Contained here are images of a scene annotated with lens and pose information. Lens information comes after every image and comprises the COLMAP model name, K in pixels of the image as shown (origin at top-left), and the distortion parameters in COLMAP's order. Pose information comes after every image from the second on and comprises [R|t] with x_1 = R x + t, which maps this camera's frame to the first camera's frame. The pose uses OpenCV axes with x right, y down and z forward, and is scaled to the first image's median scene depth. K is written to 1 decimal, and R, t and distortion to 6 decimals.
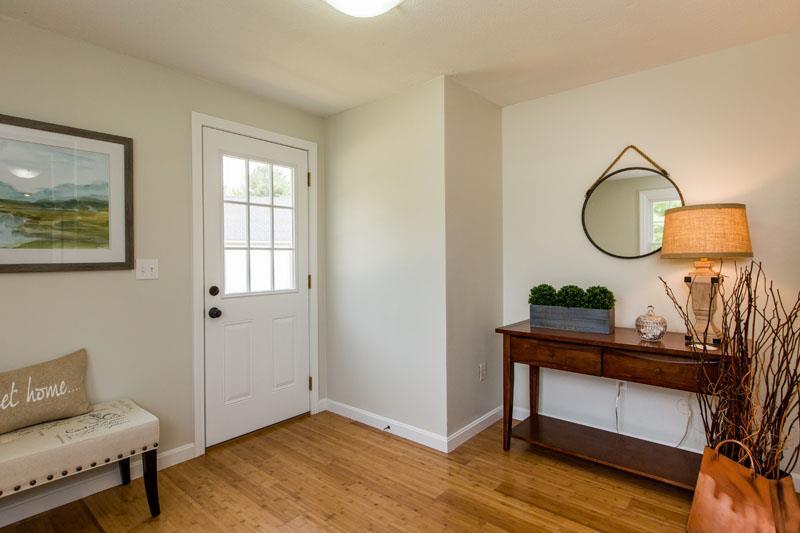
lens RADIAL K [[406.9, 0, 400.0], [0, 406.9, 266.5], [0, 0, 1]] dist [0.002195, 0.000645]
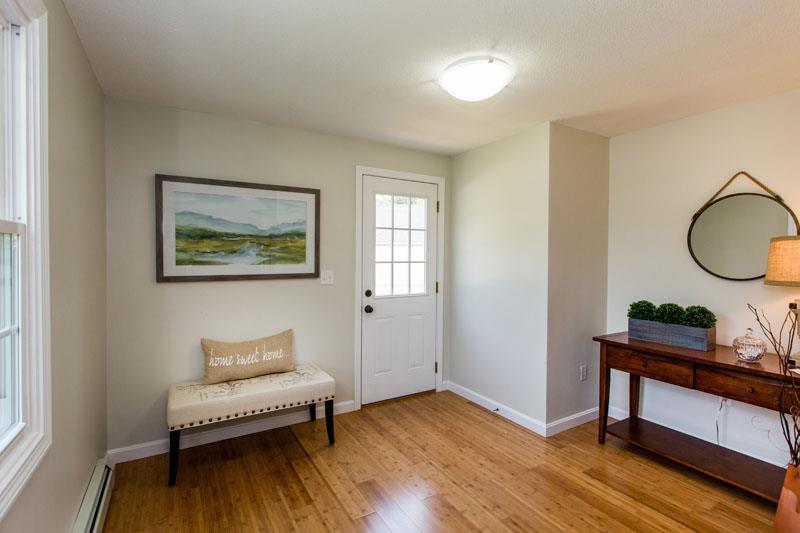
lens RADIAL K [[396.9, 0, 400.0], [0, 396.9, 266.5], [0, 0, 1]] dist [-0.001463, -0.000318]
pose [[0.946138, 0.024435, -0.322840, 0.080332], [-0.016294, 0.999478, 0.027895, -0.073892], [0.323354, -0.021132, 0.946042, -0.248584]]
